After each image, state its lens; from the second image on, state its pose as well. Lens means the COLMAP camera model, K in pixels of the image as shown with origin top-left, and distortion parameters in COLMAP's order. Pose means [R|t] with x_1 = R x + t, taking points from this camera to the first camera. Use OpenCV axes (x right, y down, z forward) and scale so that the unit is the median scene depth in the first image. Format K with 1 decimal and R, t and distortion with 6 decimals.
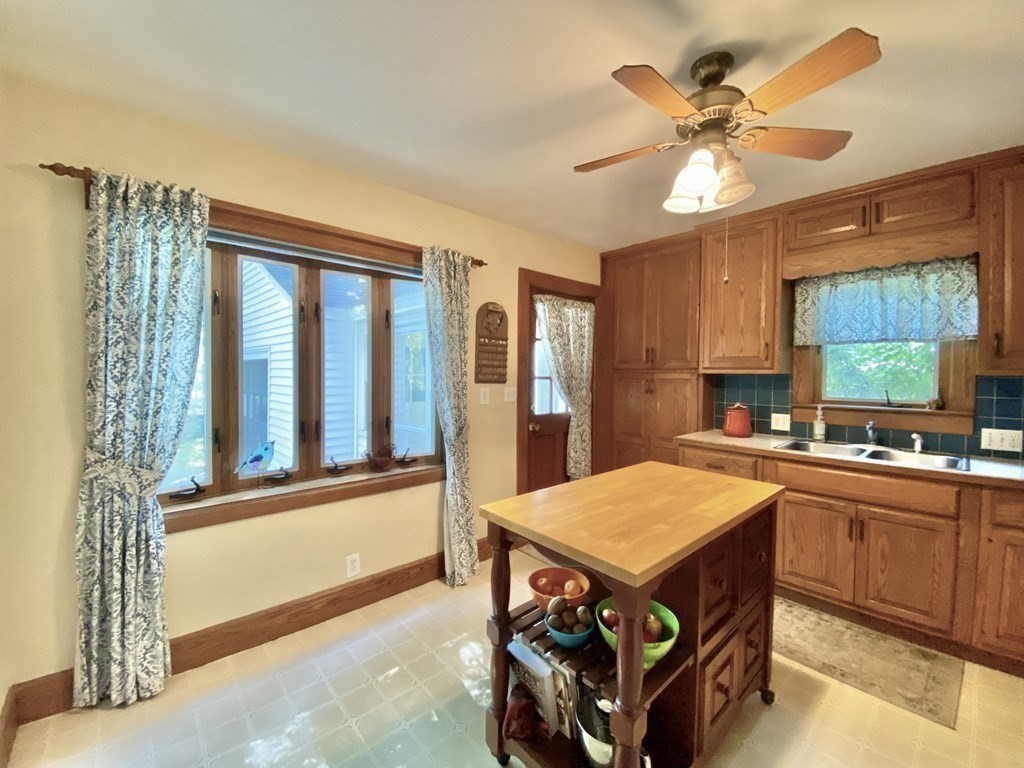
lens RADIAL K [[414.2, 0, 510.8], [0, 414.2, 382.6], [0, 0, 1]] dist [0.048332, -0.041297]
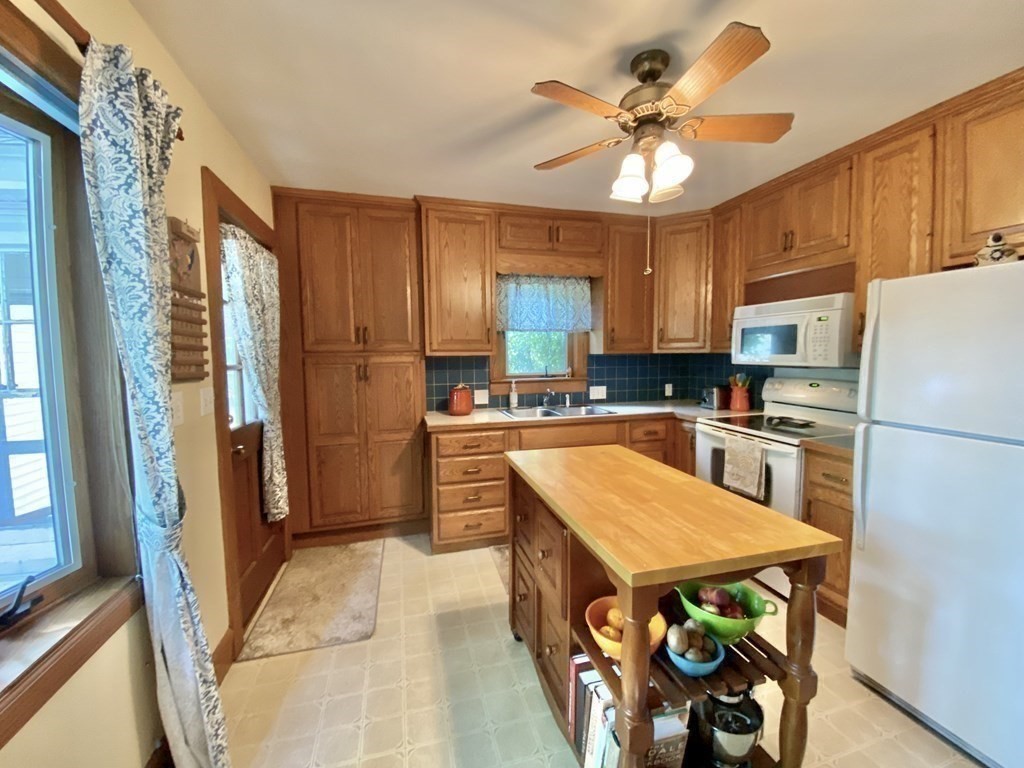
lens RADIAL K [[414.2, 0, 510.8], [0, 414.2, 382.6], [0, 0, 1]] dist [0.048332, -0.041297]
pose [[0.435893, -0.074644, 0.896898, -0.364780], [0.033973, 0.997209, 0.066482, -0.019753], [-0.899357, 0.001492, 0.437212, 0.460182]]
